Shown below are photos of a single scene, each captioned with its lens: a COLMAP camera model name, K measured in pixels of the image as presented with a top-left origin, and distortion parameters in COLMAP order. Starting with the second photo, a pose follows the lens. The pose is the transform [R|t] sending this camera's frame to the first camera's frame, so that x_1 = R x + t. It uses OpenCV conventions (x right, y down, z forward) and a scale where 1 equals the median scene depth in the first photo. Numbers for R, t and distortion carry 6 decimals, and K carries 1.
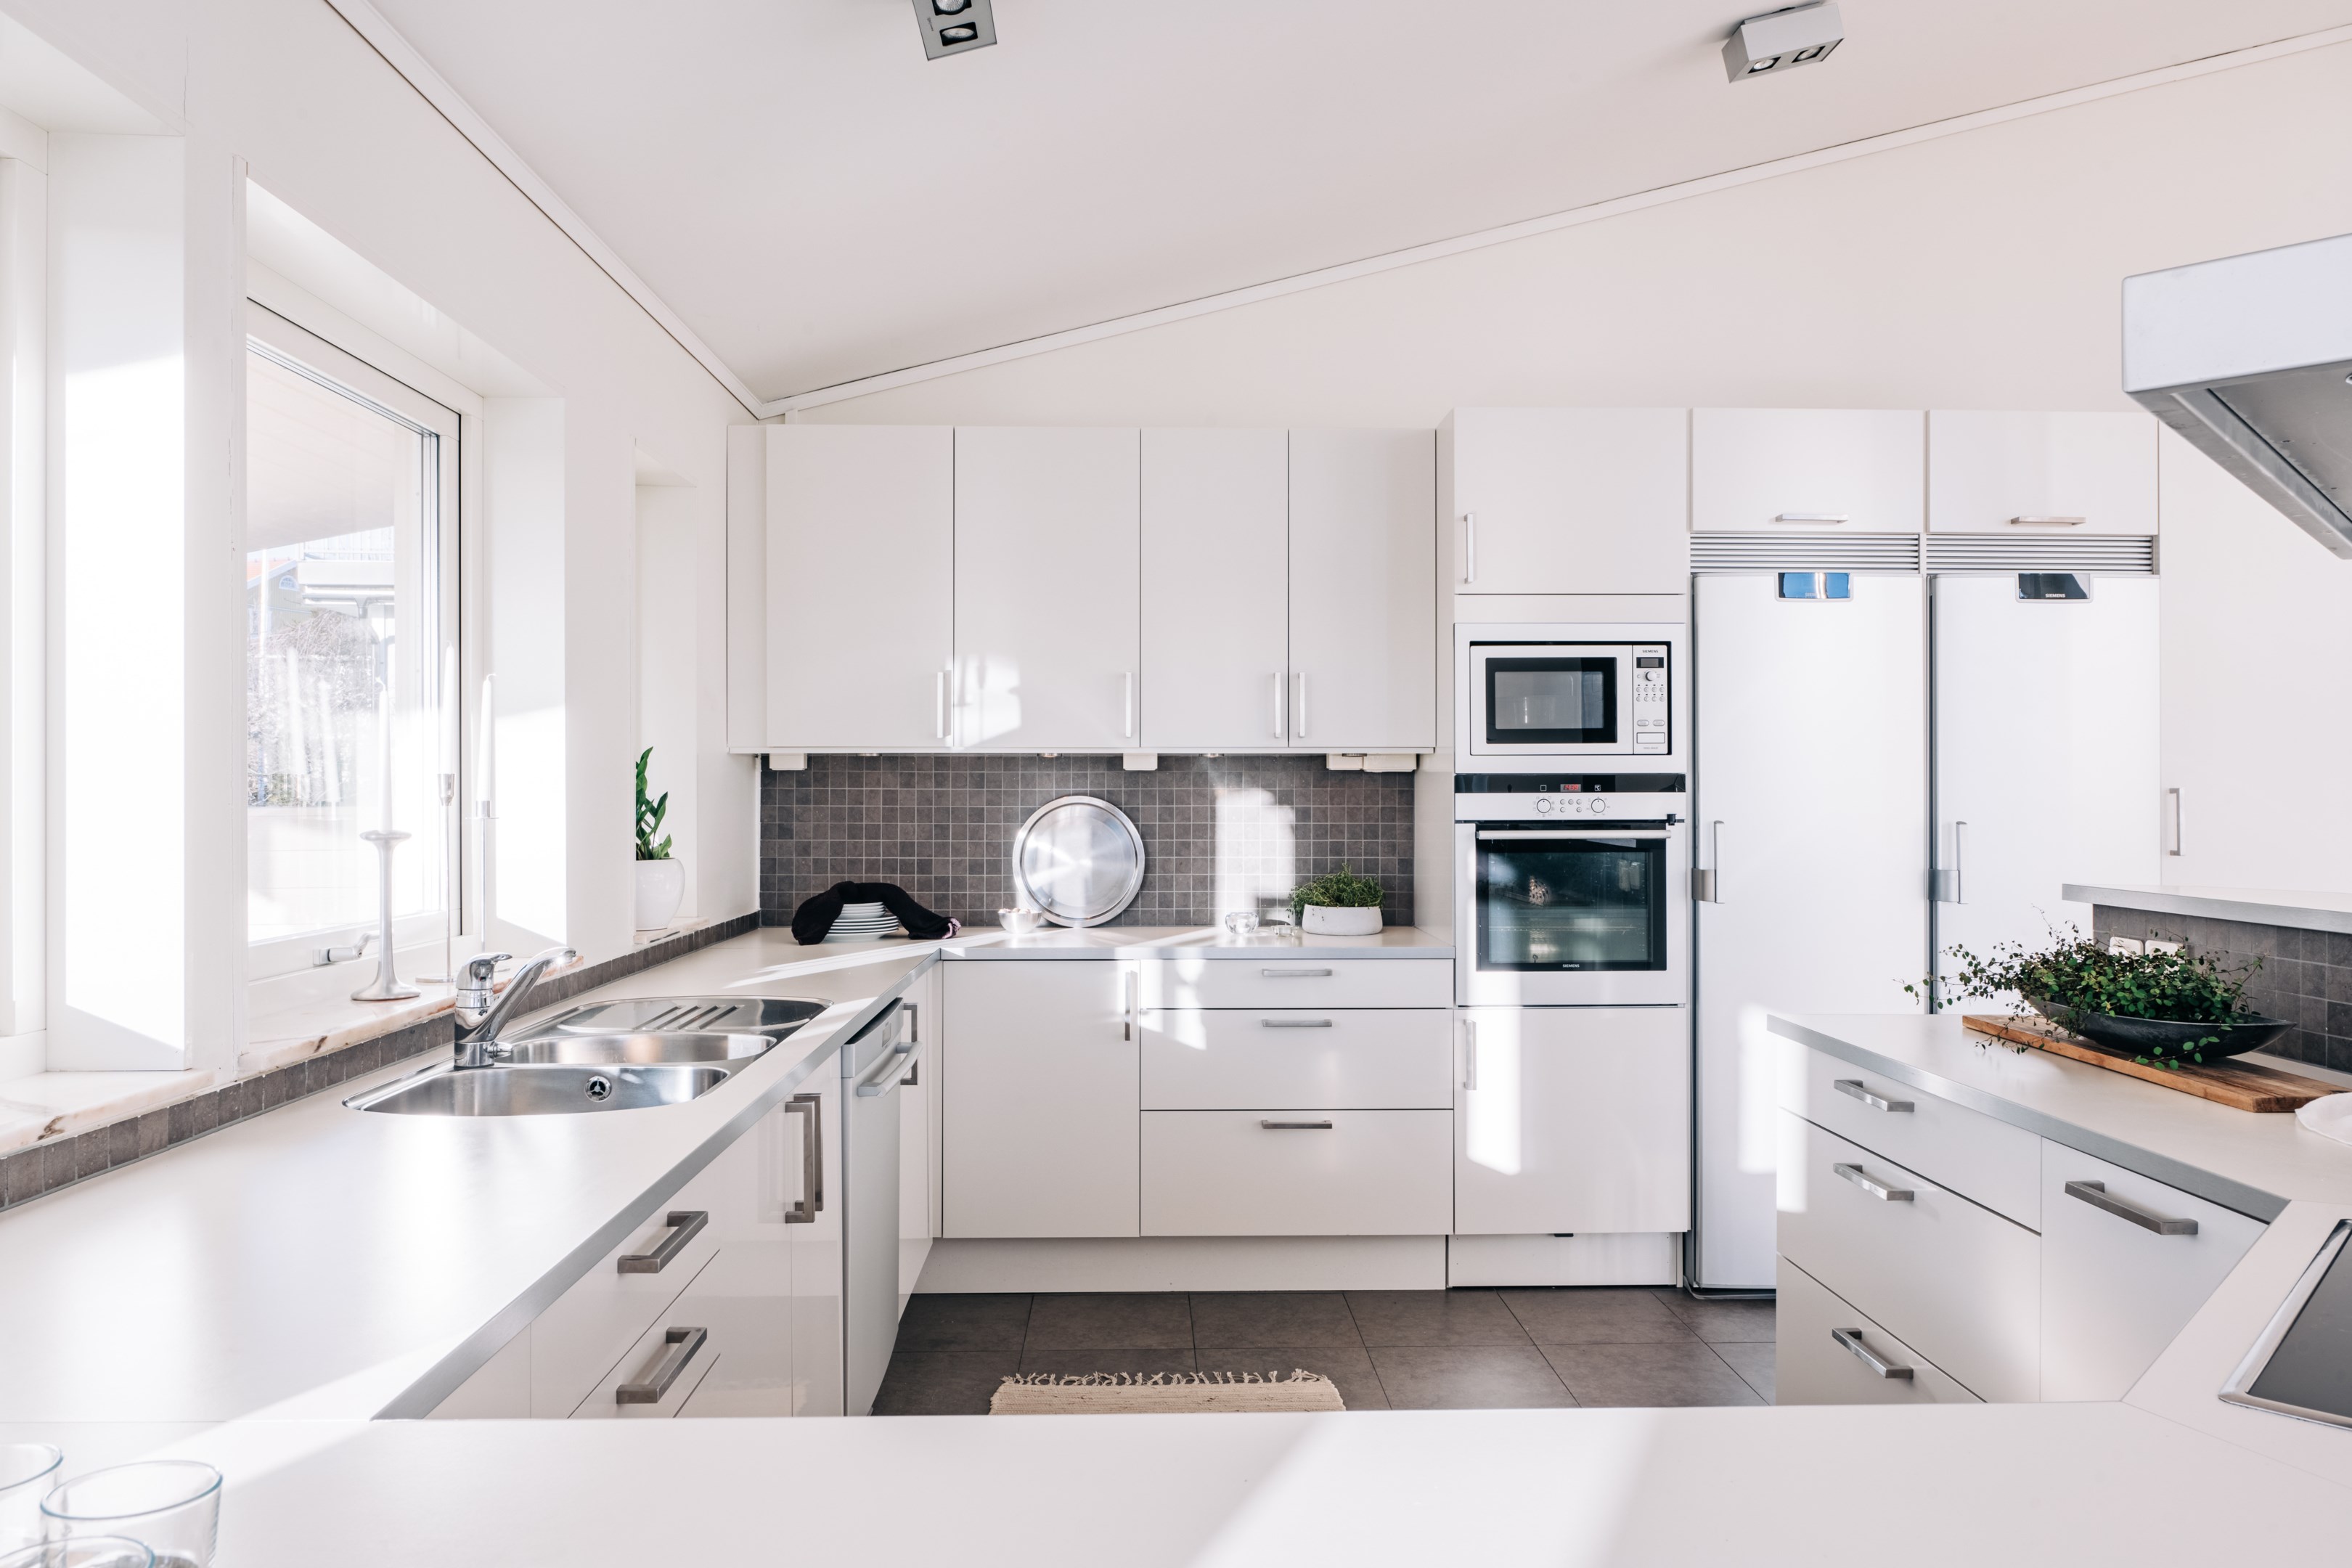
lens RADIAL K [[1565.7, 0, 1182.6], [0, 1565.7, 785.9], [0, 0, 1]] dist [-0.004600, -0.001186]
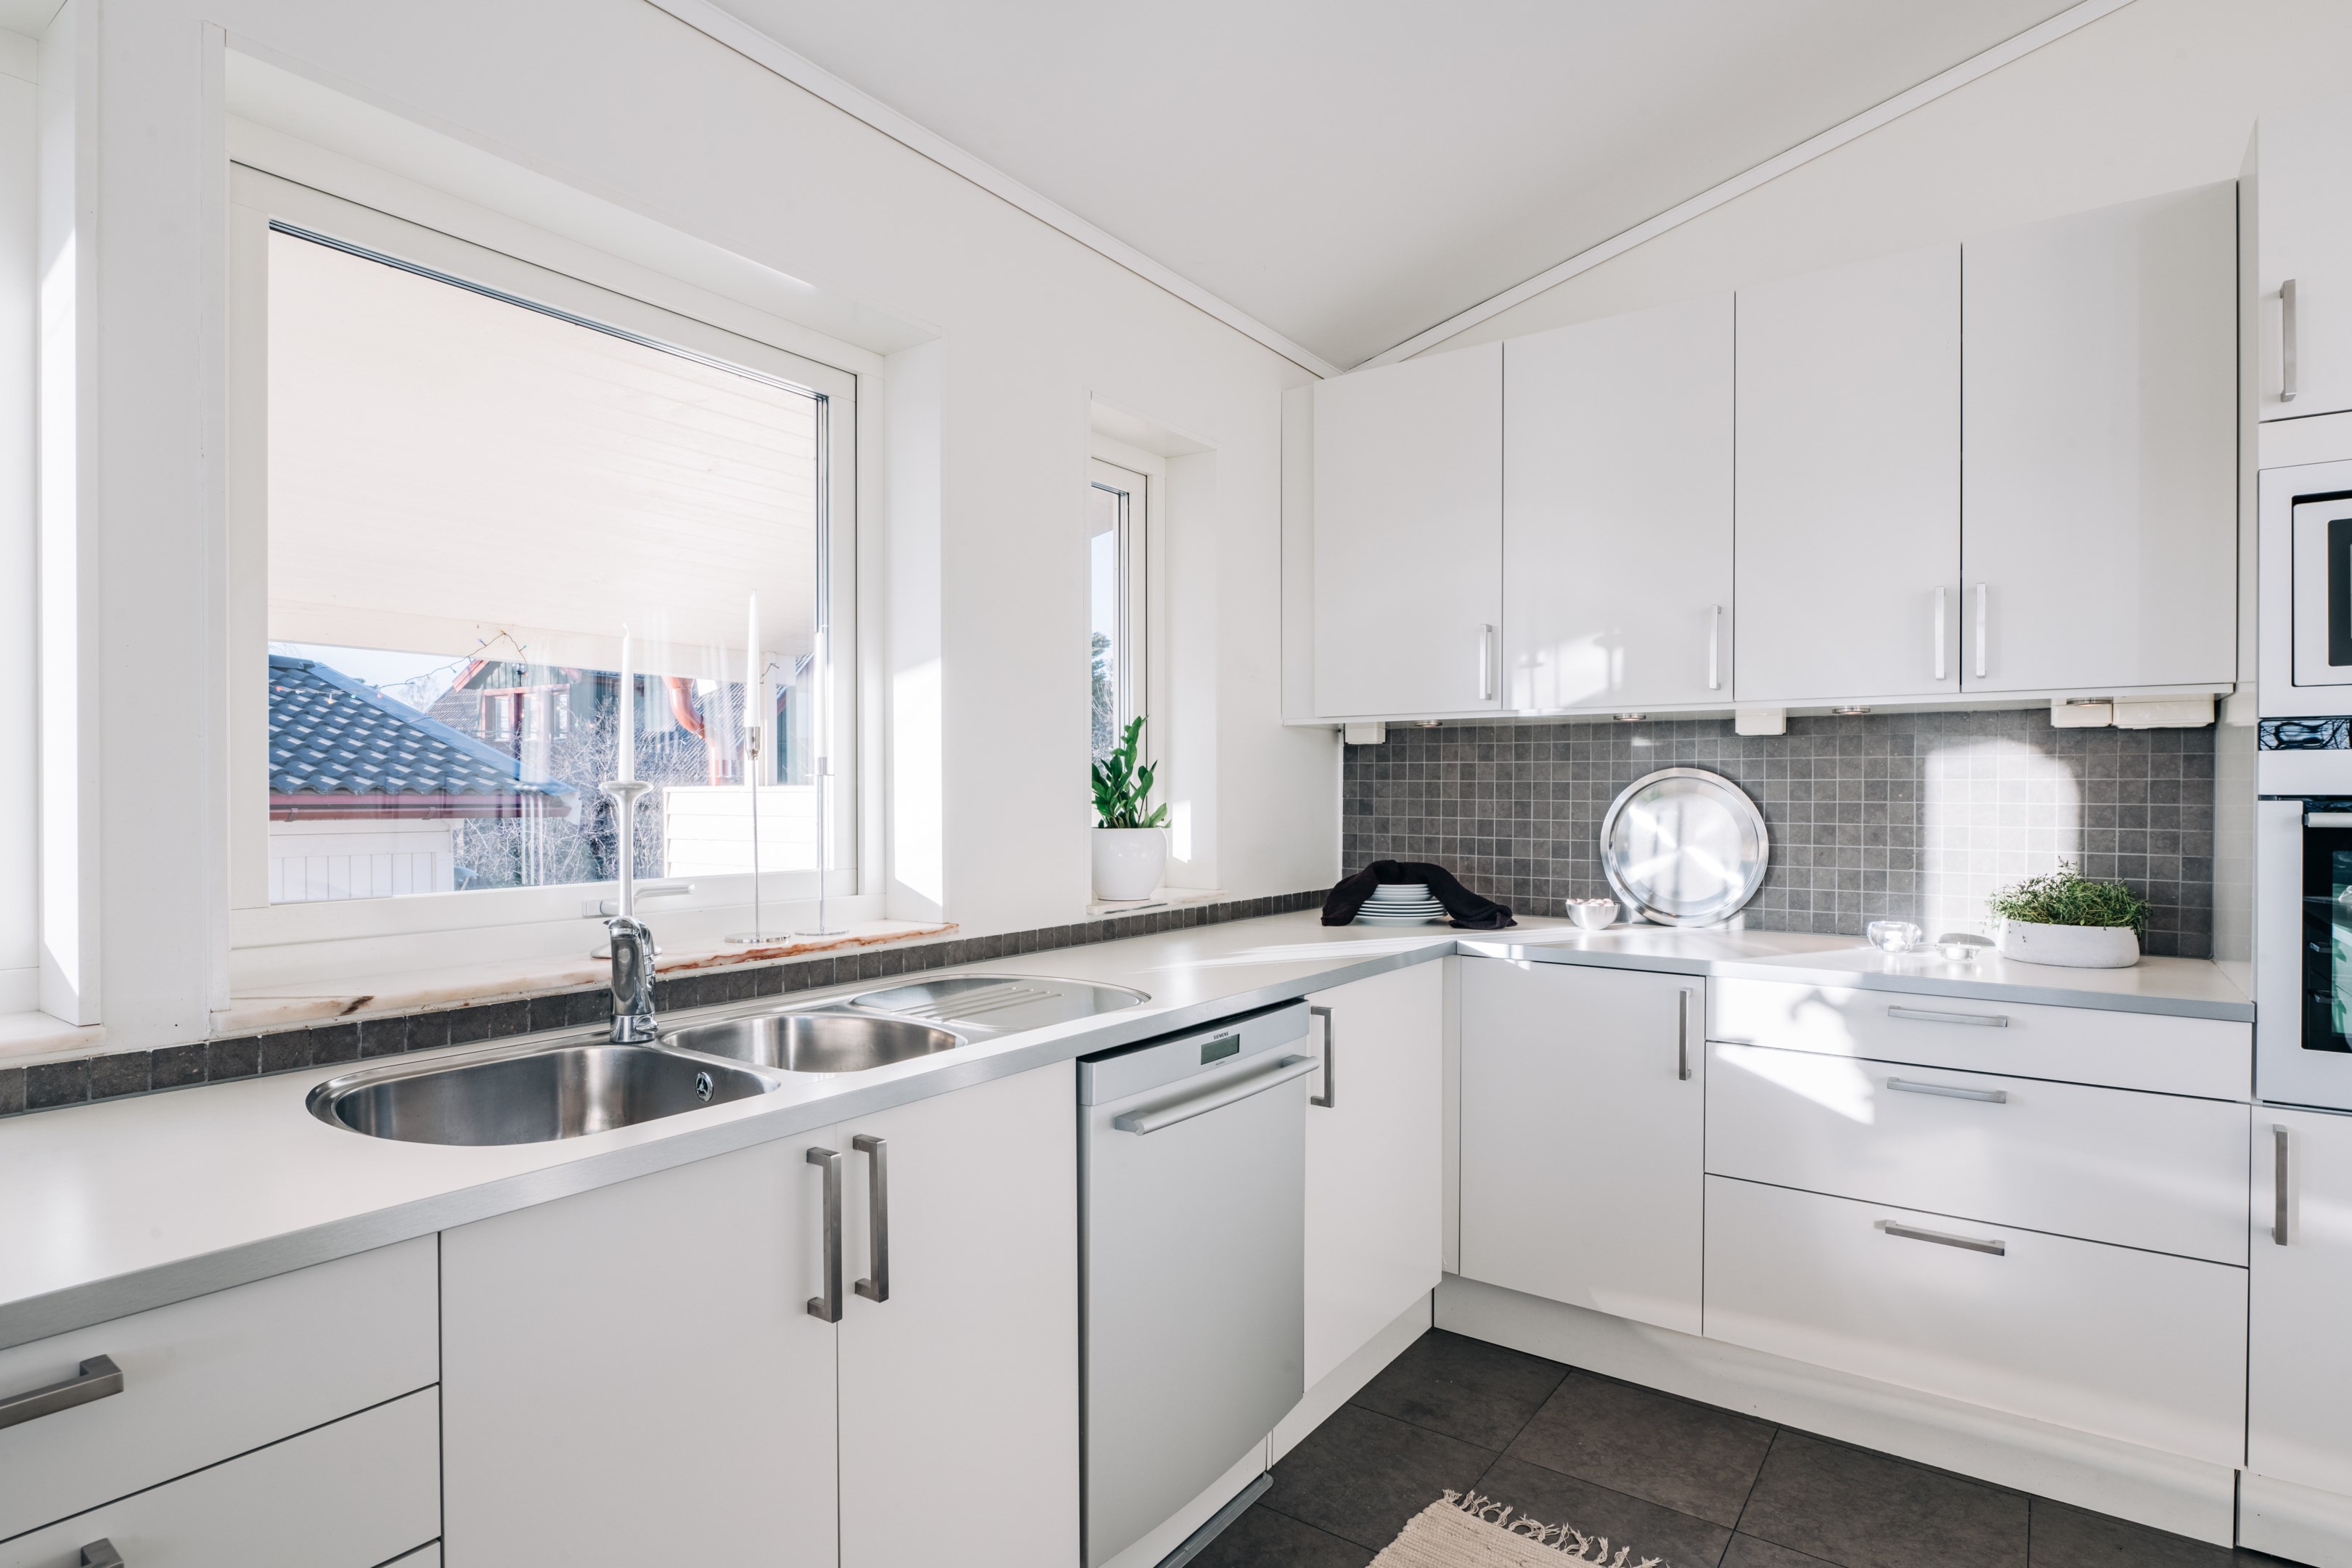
lens RADIAL K [[1213.5, 0, 1173.2], [0, 1213.5, 798.7], [0, 0, 1]] dist [-0.006364, -0.001698]
pose [[0.790917, 0.005638, -0.611897, 0.117734], [-0.000679, 0.999965, 0.008336, 0.018270], [0.611923, -0.006178, 0.790893, 0.343396]]
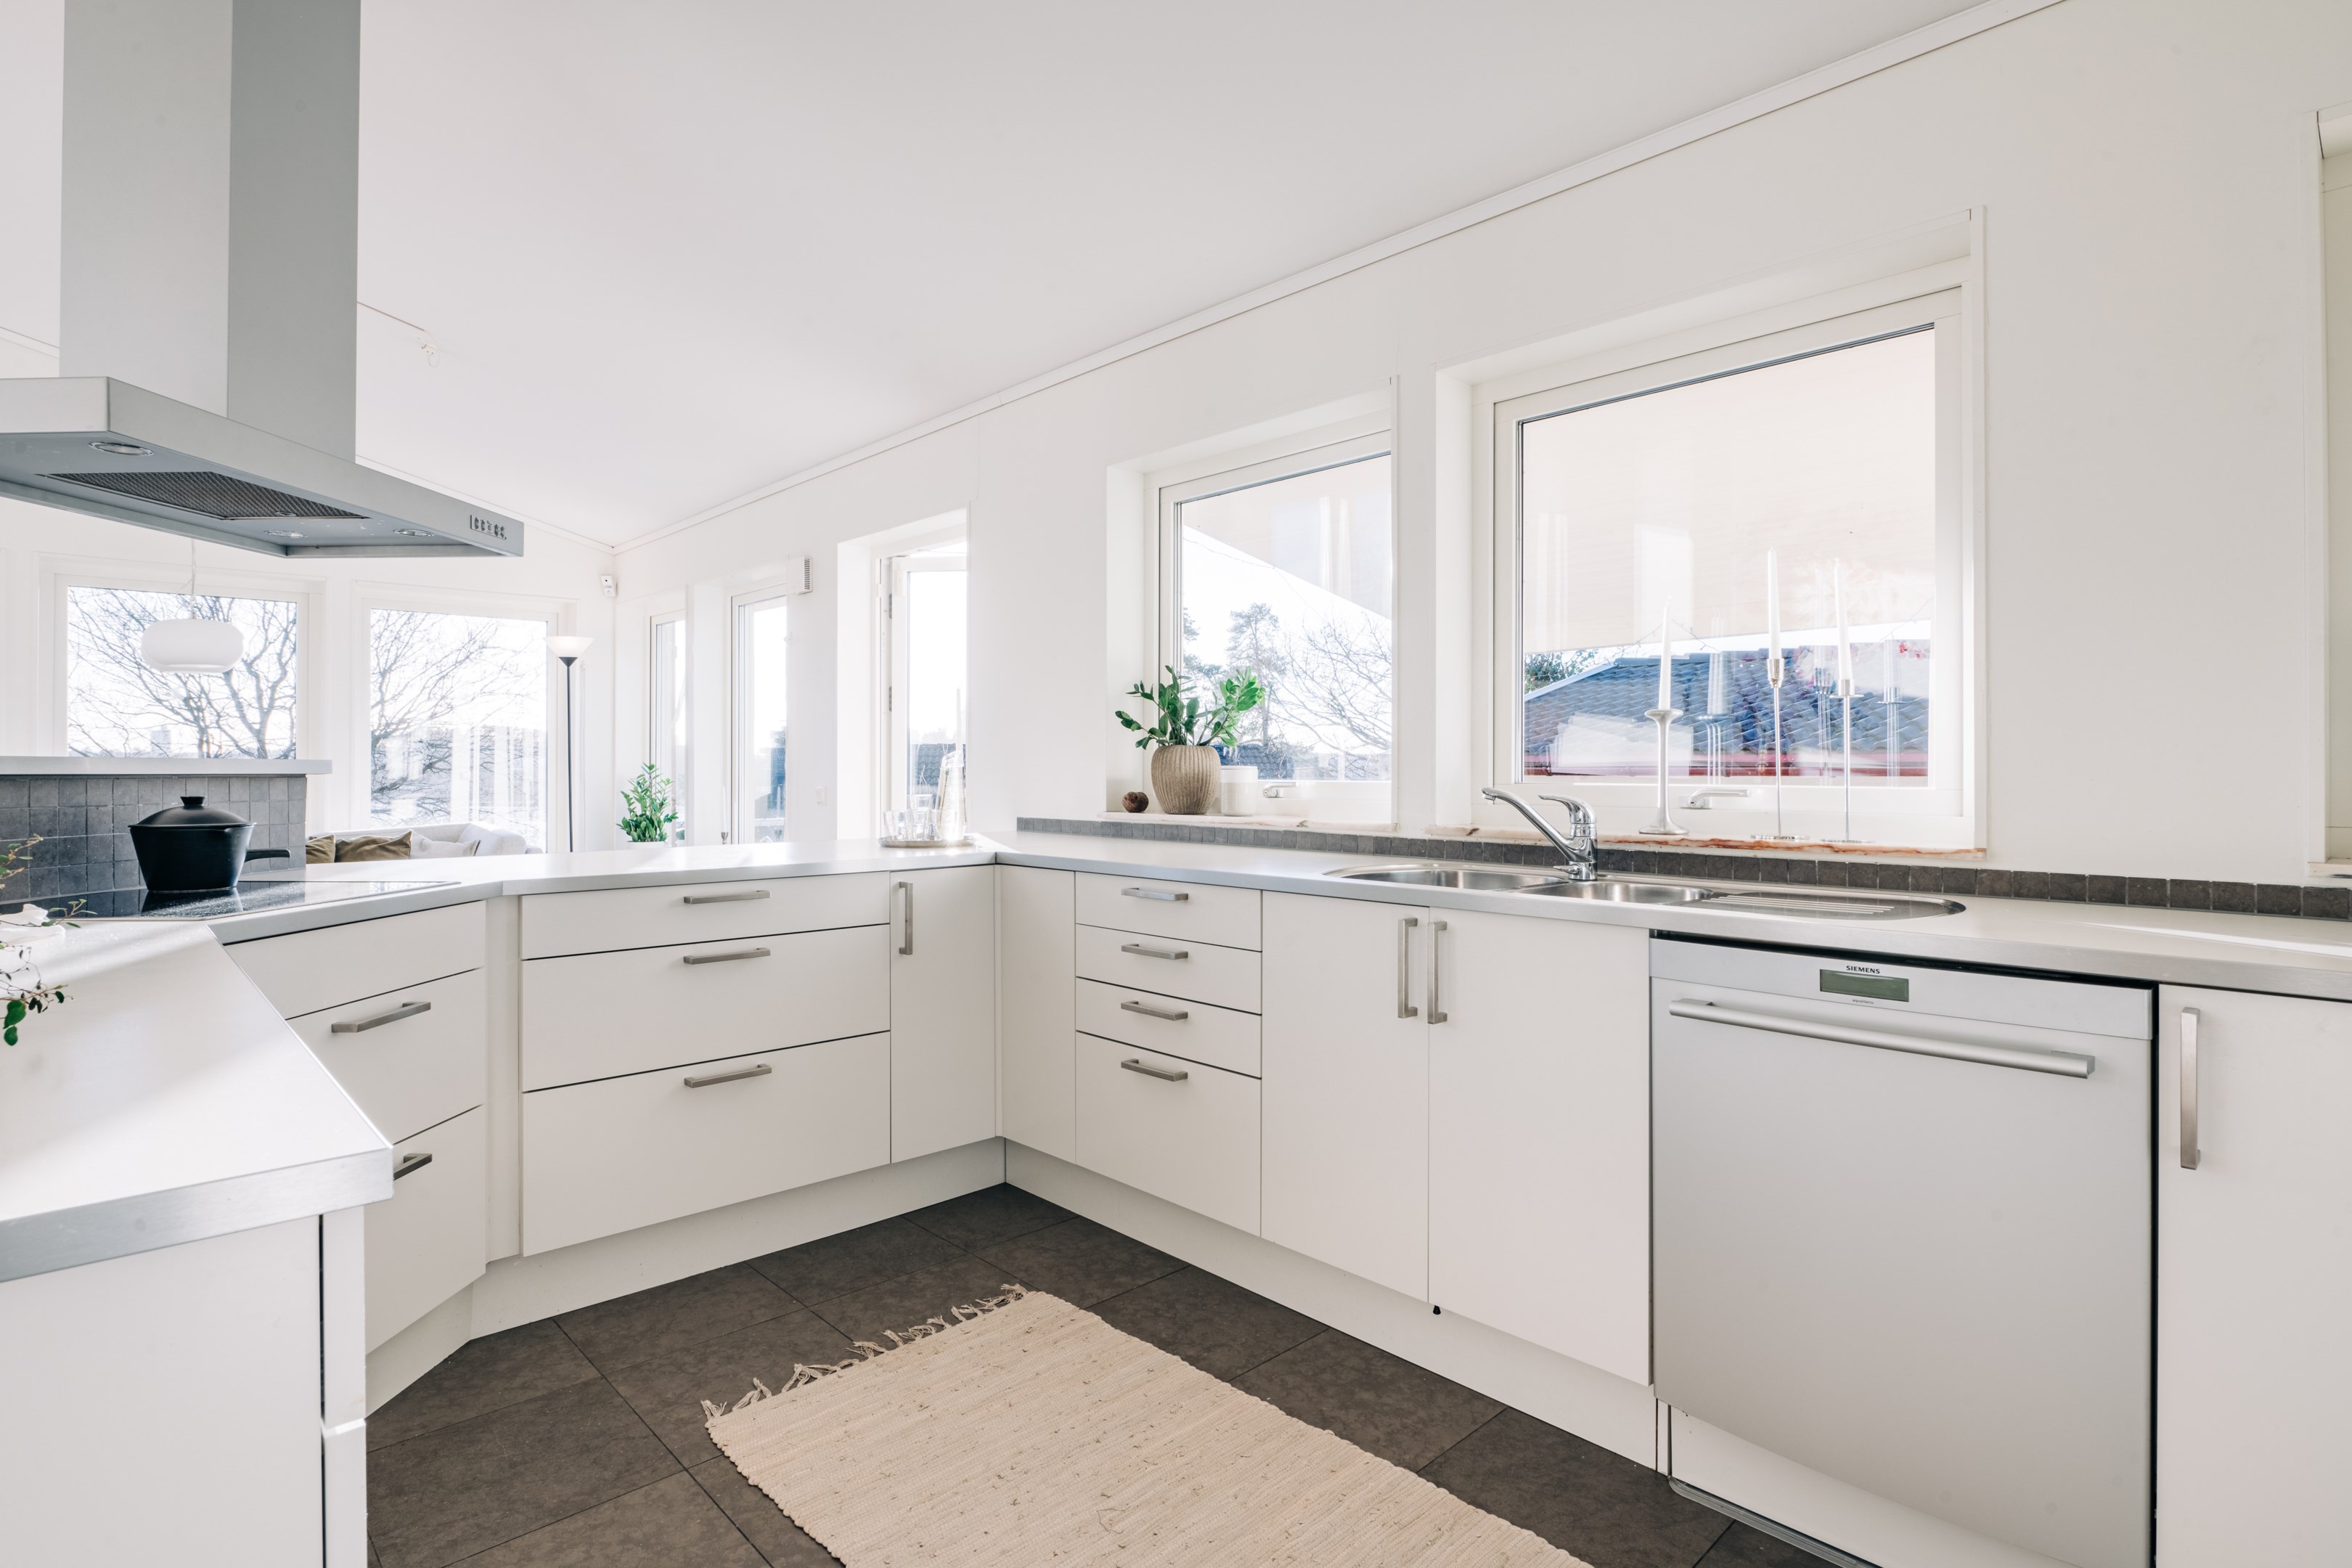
lens RADIAL K [[1171.7, 0, 1177.8], [0, 1171.7, 760.1], [0, 0, 1]] dist [-0.013058, -0.000335]
pose [[-0.741267, -0.005327, -0.671189, 0.265779], [-0.001080, 0.999977, -0.006744, 0.043890], [0.671210, -0.004274, -0.741255, 0.815993]]
